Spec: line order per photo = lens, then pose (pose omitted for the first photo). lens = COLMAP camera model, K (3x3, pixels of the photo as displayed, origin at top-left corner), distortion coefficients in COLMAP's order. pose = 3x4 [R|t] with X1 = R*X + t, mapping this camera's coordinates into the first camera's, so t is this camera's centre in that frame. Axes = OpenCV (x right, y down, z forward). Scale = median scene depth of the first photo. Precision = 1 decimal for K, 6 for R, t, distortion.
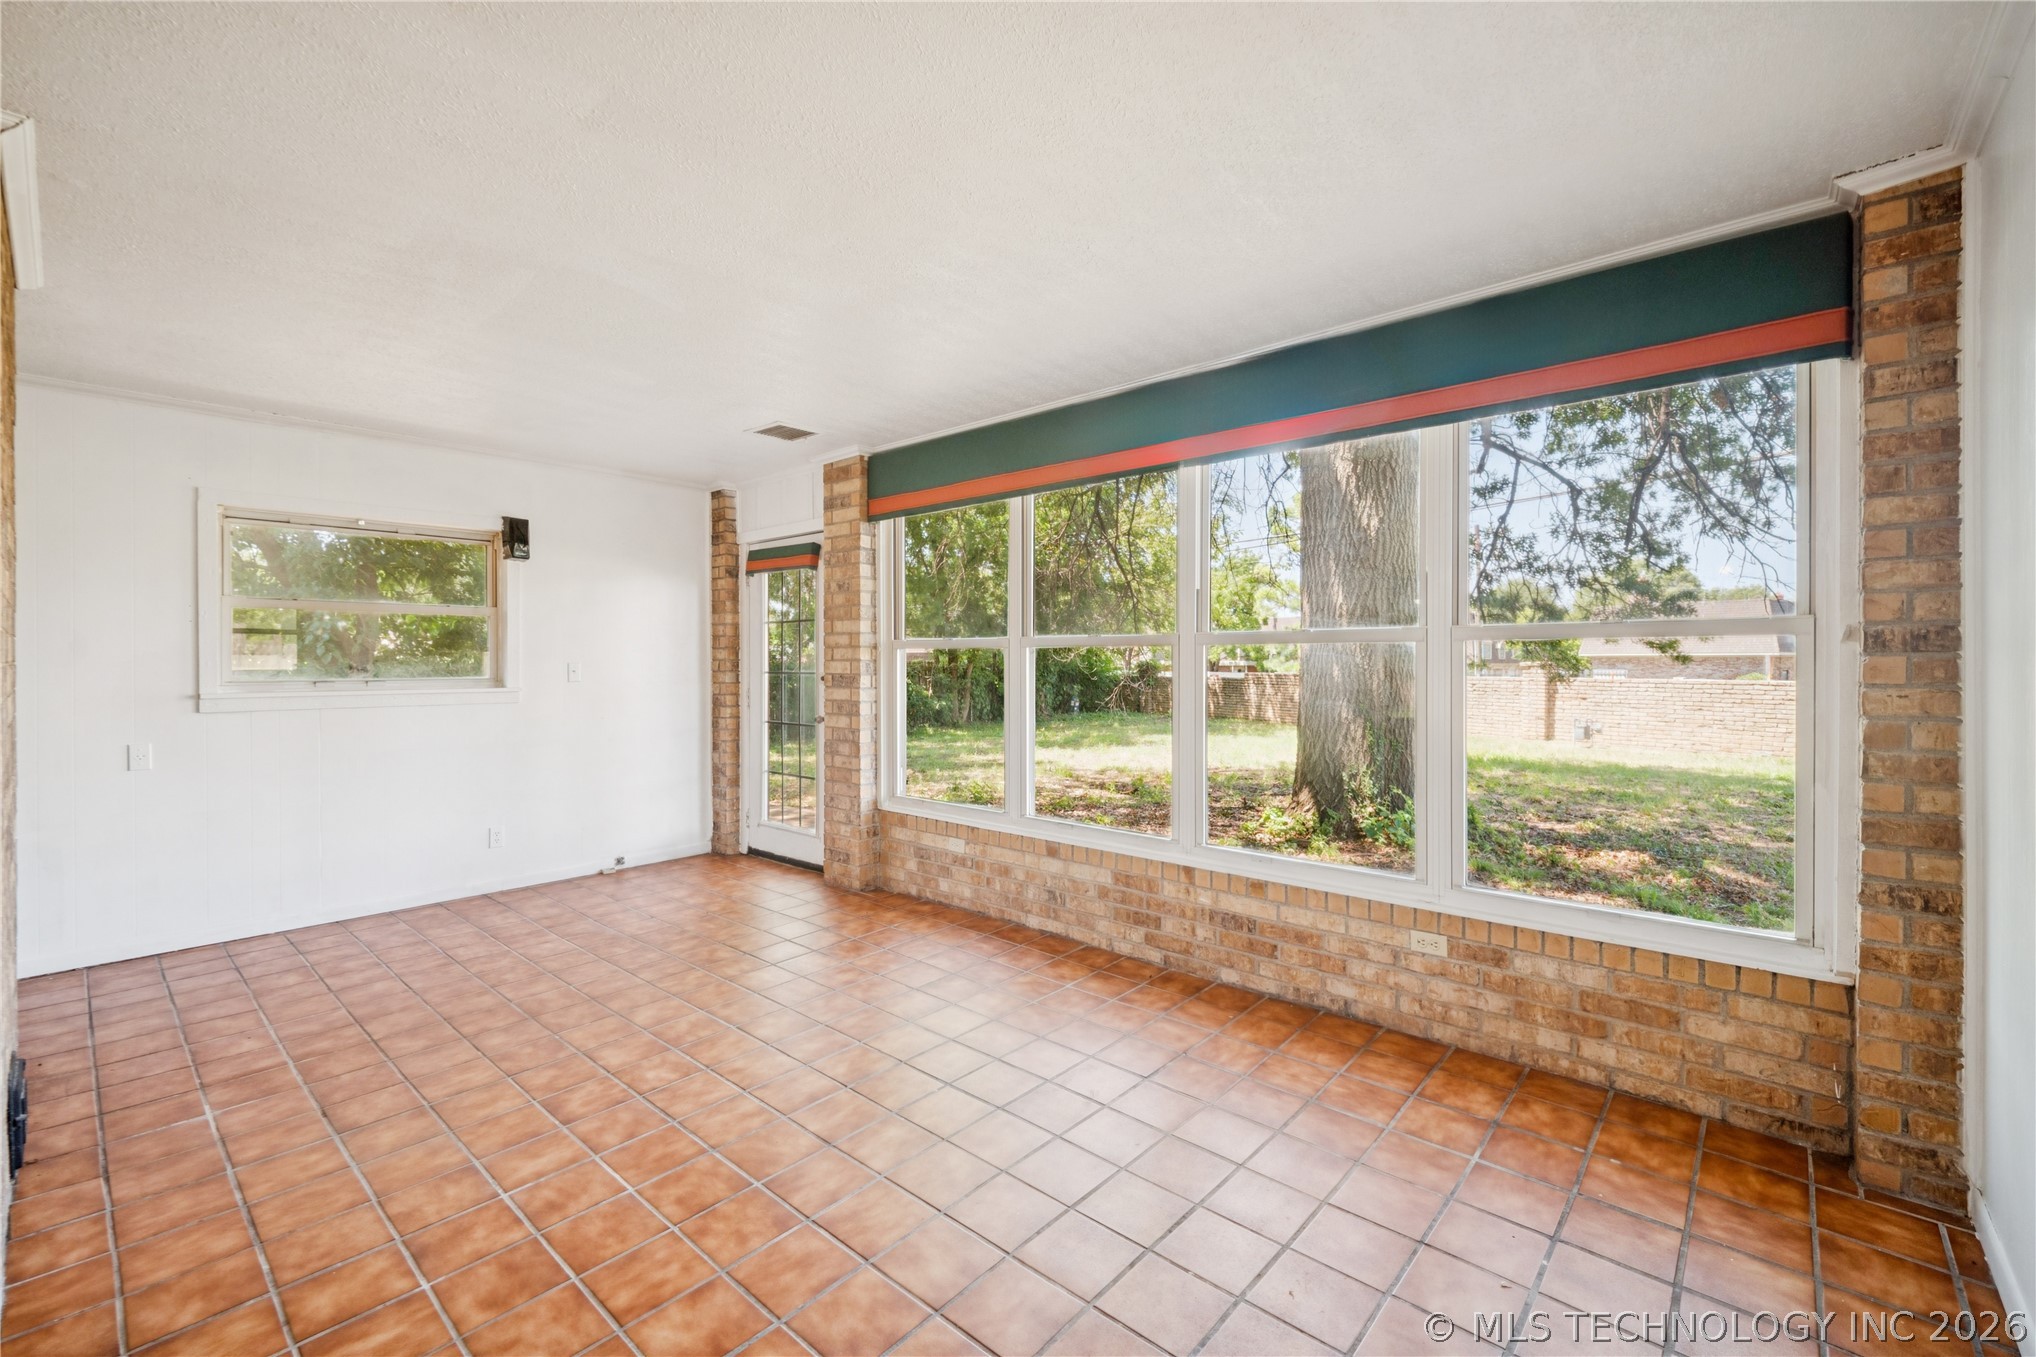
lens RADIAL K [[869.8, 0, 1017.7], [0, 869.8, 669.2], [0, 0, 1]] dist [0.006714, -0.002923]
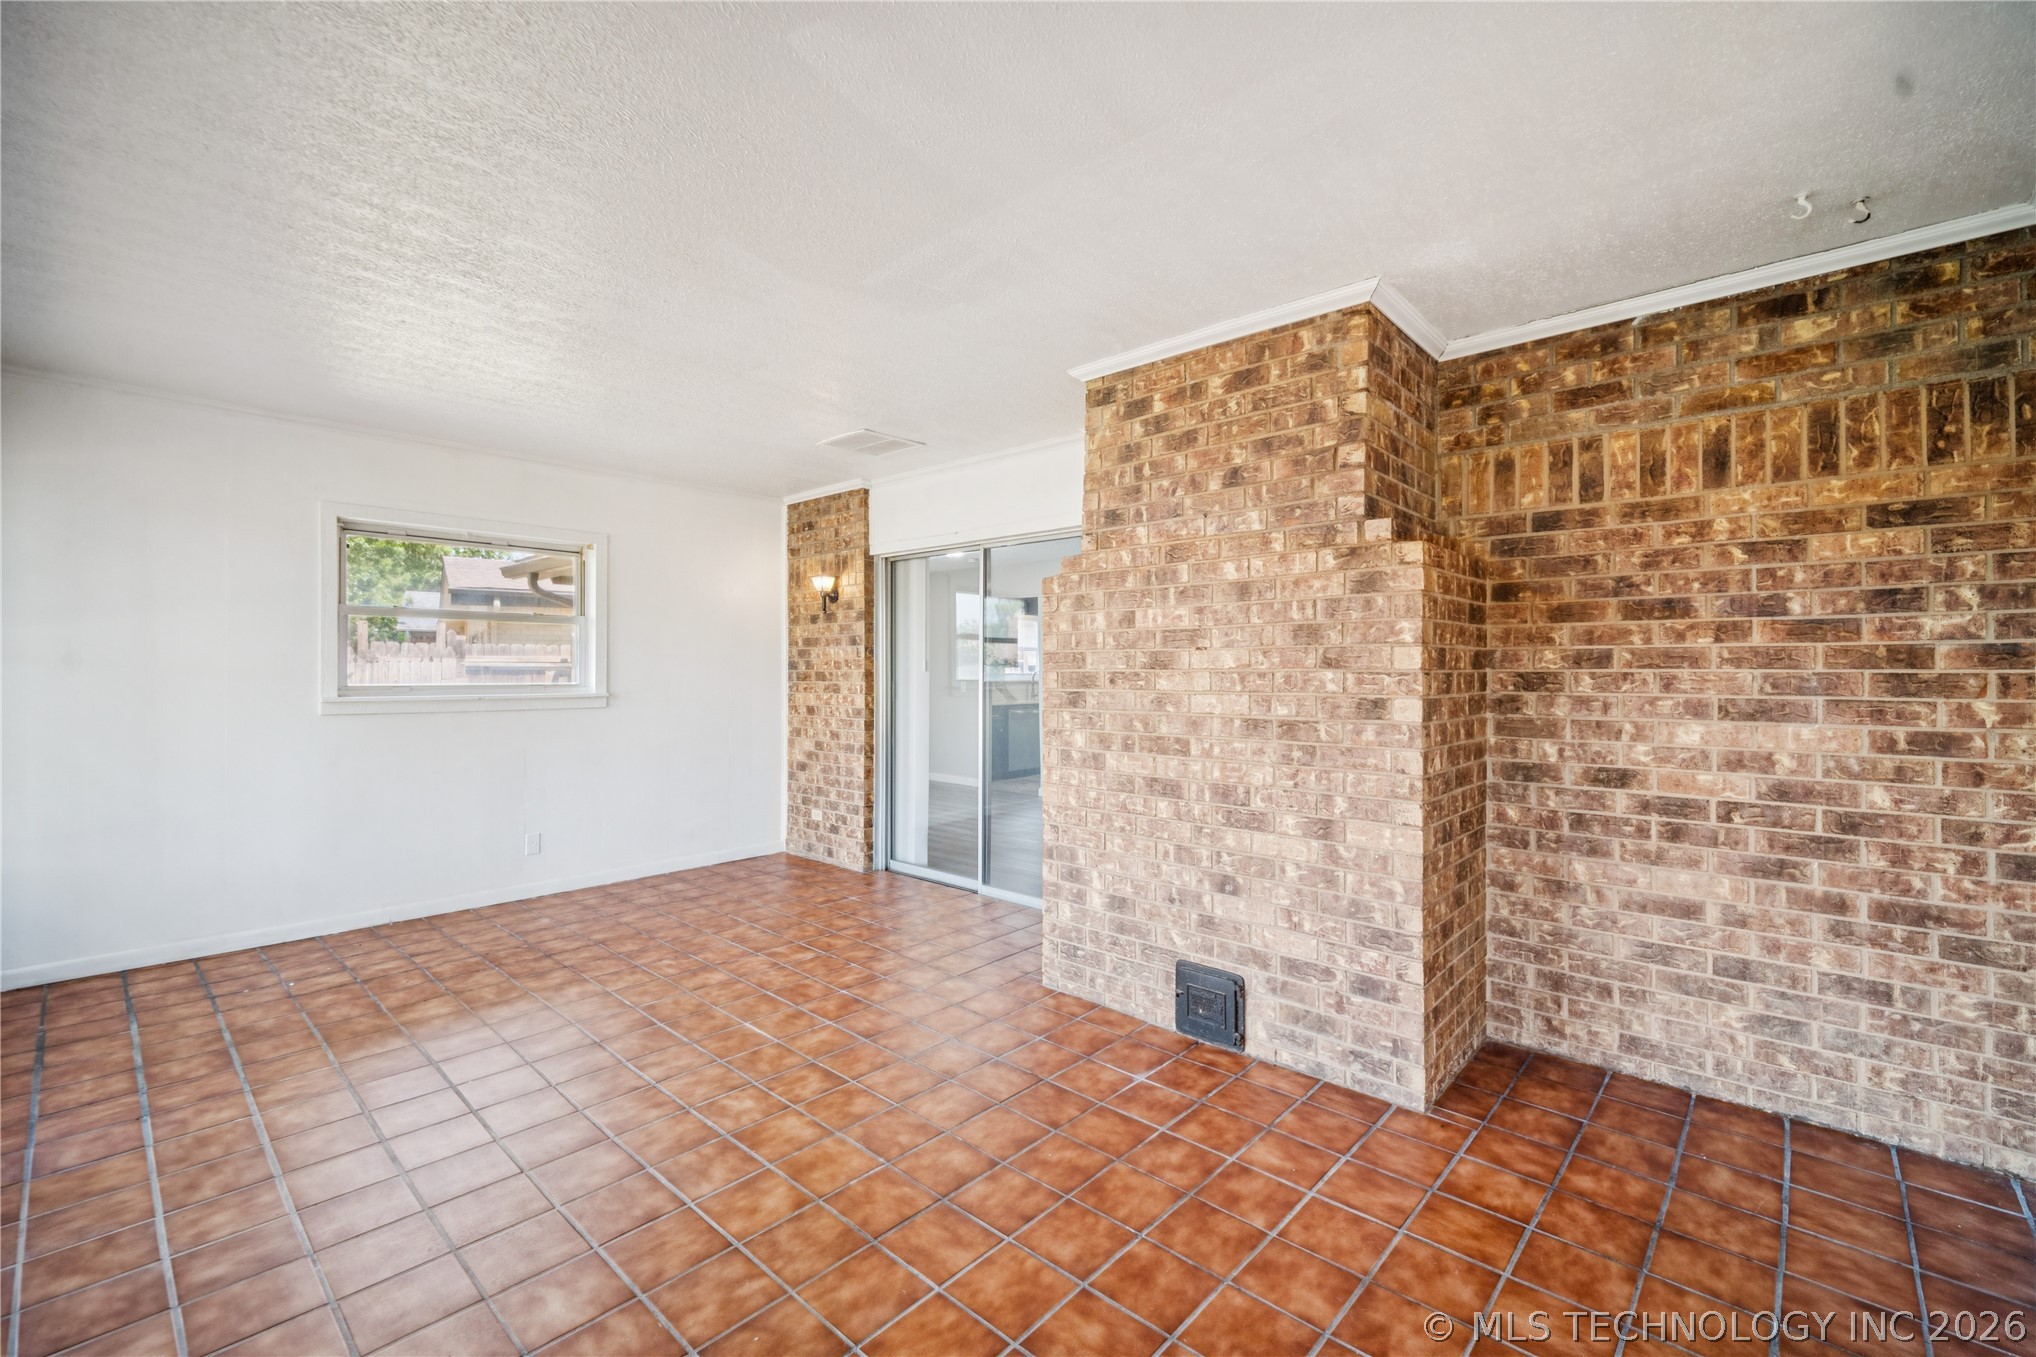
lens RADIAL K [[869.8, 0, 1017.1], [0, 869.8, 670.2], [0, 0, 1]] dist [0.006714, -0.002923]
pose [[-0.999878, -0.006514, 0.014214, -0.772040], [-0.006377, 0.999932, 0.009723, -0.013229], [-0.014276, 0.009631, -0.999852, 2.066527]]
